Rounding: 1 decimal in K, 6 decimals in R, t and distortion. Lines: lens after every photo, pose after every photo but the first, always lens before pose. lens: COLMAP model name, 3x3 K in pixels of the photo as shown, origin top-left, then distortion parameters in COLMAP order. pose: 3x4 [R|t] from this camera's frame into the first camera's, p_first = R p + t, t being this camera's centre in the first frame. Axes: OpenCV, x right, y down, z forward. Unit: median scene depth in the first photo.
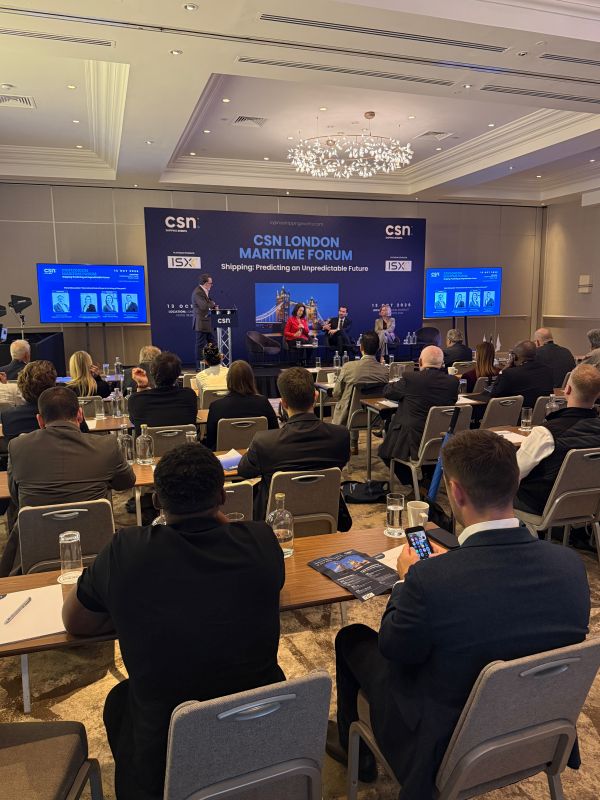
lens RADIAL K [[608.7, 0, 304.3], [0, 608.7, 400.2], [0, 0, 1]] dist [0.230581, -0.568414]
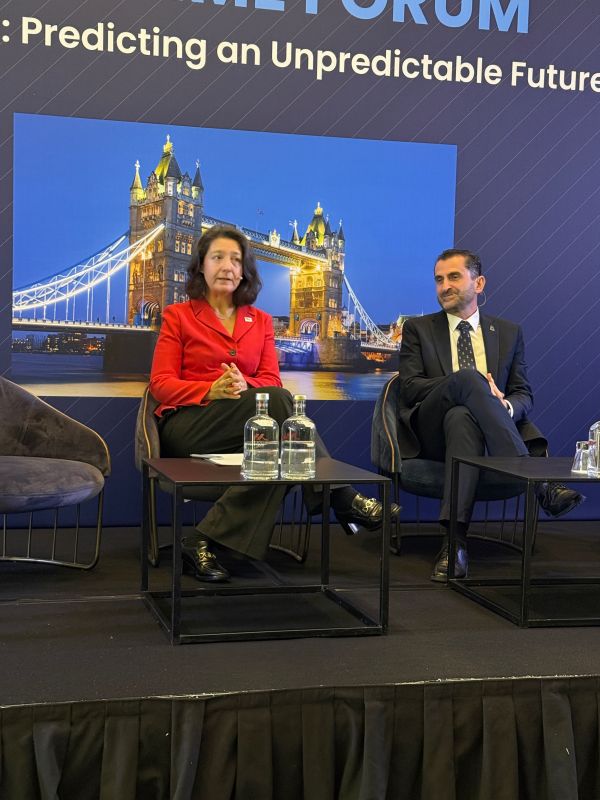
lens RADIAL K [[1282.7, 0, 297.0], [0, 1282.7, 401.9], [0, 0, 1]] dist [0.175423, -0.161133]
pose [[0.998213, 0.034895, -0.048500, 0.028415], [-0.039838, 0.993672, -0.105016, -0.064387], [0.044528, 0.106760, 0.993287, 0.613941]]
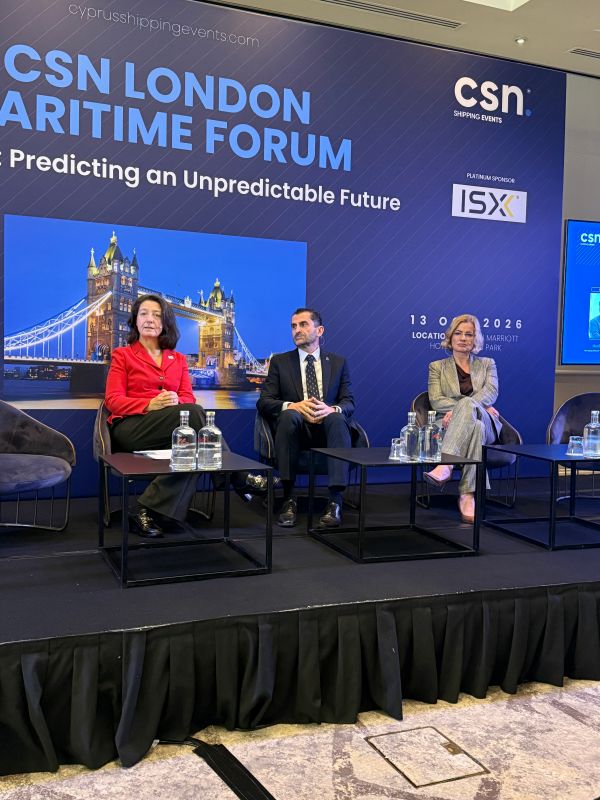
lens RADIAL K [[800.3, 0, 297.7], [0, 800.3, 401.7], [0, 0, 1]] dist [0.216396, -0.503351]
pose [[0.996748, 0.025373, 0.076478, 0.023544], [-0.017055, 0.994057, -0.107520, -0.071172], [-0.078752, 0.105866, 0.991257, 0.635137]]
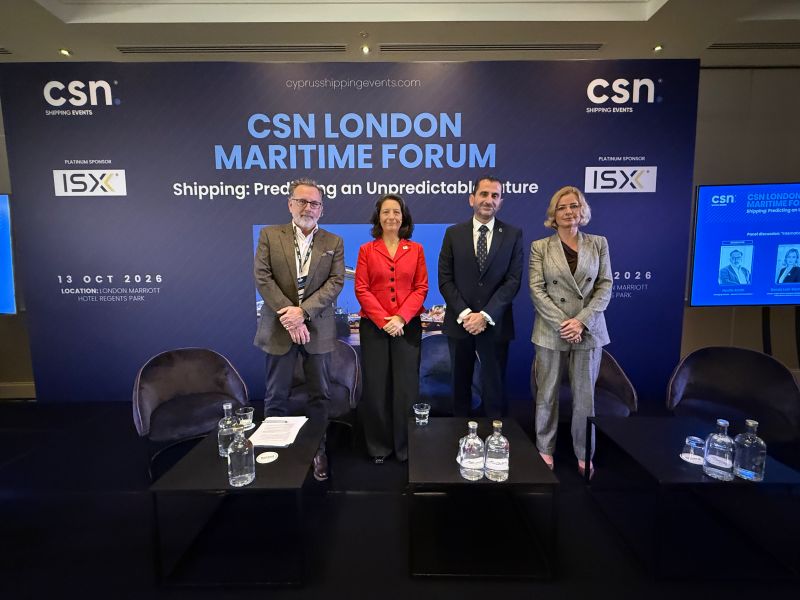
lens RADIAL K [[354.8, 0, 398.3], [0, 354.8, 301.8], [0, 0, 1]] dist [0.001721, -0.000093]
pose [[0.950898, 0.029211, -0.308124, 0.094976], [-0.046402, 0.997739, -0.048615, -0.128936], [0.306007, 0.060525, 0.950103, 0.792360]]
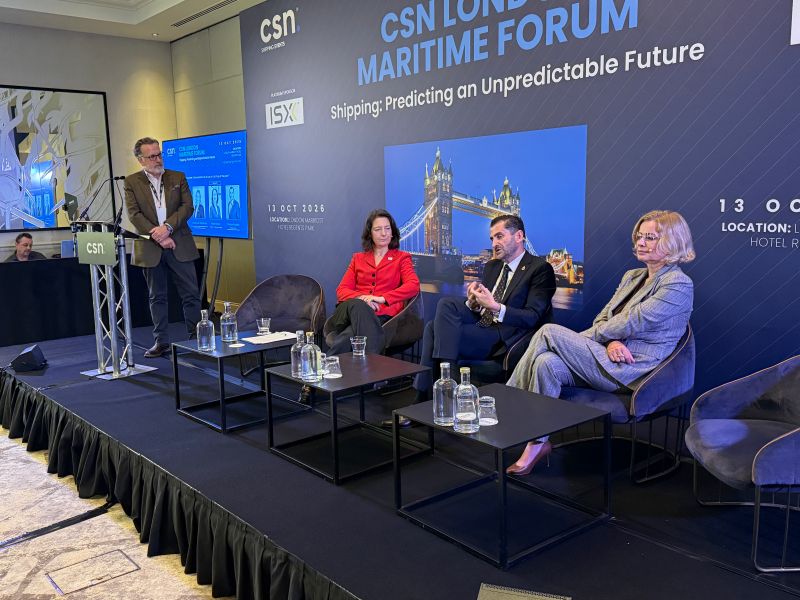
lens RADIAL K [[720.8, 0, 402.0], [0, 720.8, 305.4], [0, 0, 1]] dist [0.177854, -0.386236]
pose [[0.389600, 0.134859, -0.911057, 0.340371], [-0.123643, 0.987925, 0.093363, -0.136913], [0.912647, 0.076272, 0.401570, 0.833326]]
